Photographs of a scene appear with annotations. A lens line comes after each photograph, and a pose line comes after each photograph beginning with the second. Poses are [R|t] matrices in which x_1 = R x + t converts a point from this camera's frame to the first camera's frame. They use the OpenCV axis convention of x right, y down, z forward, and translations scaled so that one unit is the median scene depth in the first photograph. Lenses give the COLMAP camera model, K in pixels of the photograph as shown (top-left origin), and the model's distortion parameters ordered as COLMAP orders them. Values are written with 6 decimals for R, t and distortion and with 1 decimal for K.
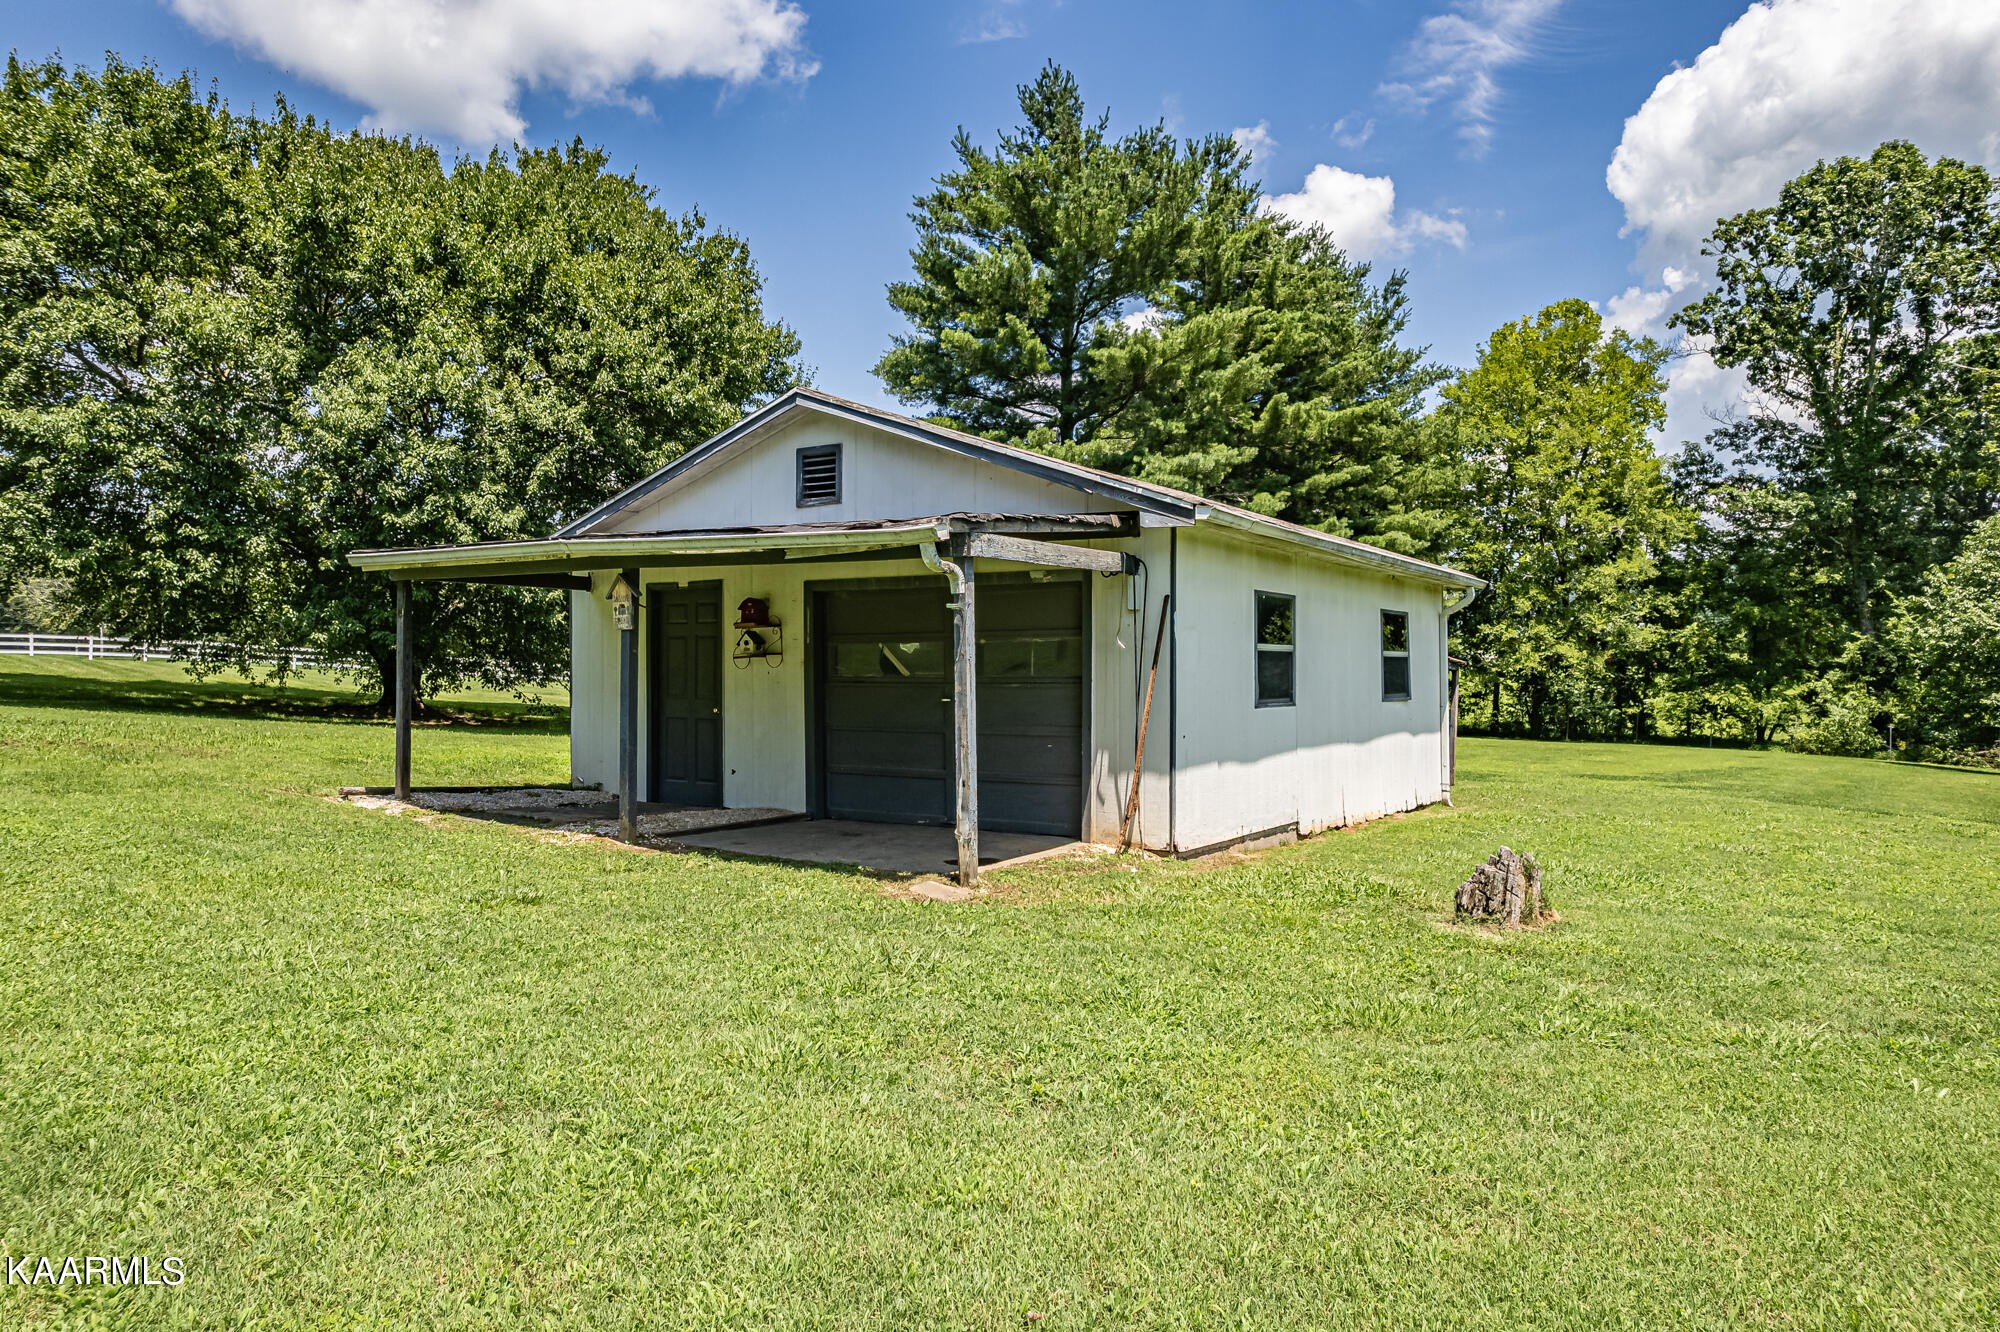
lens RADIAL K [[1296.8, 0, 1000.0], [0, 1296.8, 666.0], [0, 0, 1]] dist [-0.121374, 0.126198]
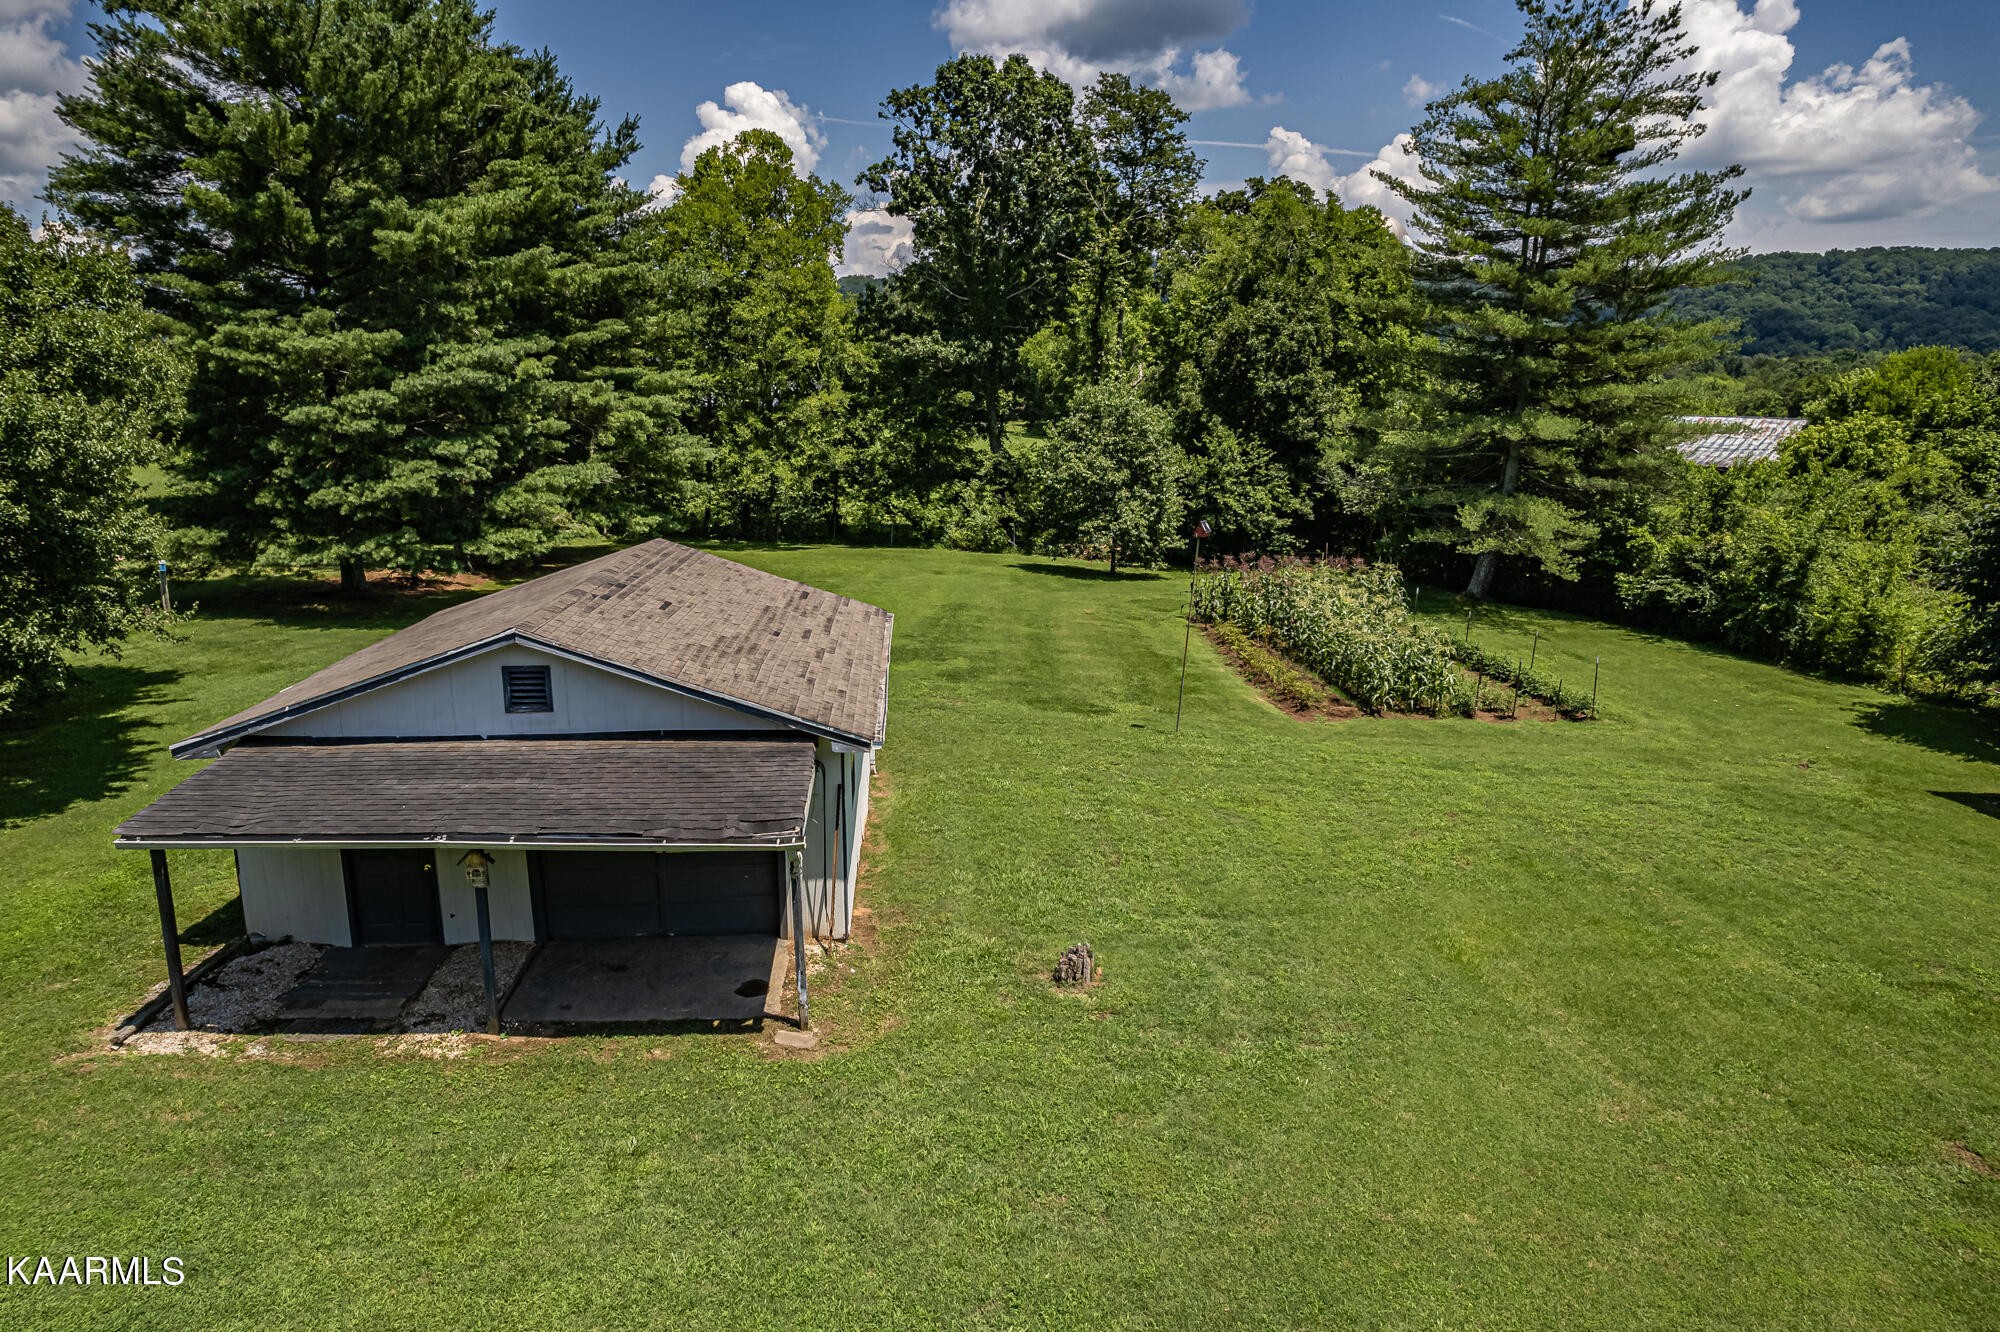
lens RADIAL K [[1296.8, 0, 1000.0], [0, 1296.8, 666.0], [0, 0, 1]] dist [-0.121374, 0.126198]
pose [[0.791223, -0.131412, 0.597242, -0.116440], [-0.005750, 0.974996, 0.222148, -0.101208], [-0.611501, -0.179202, 0.770683, -0.049640]]
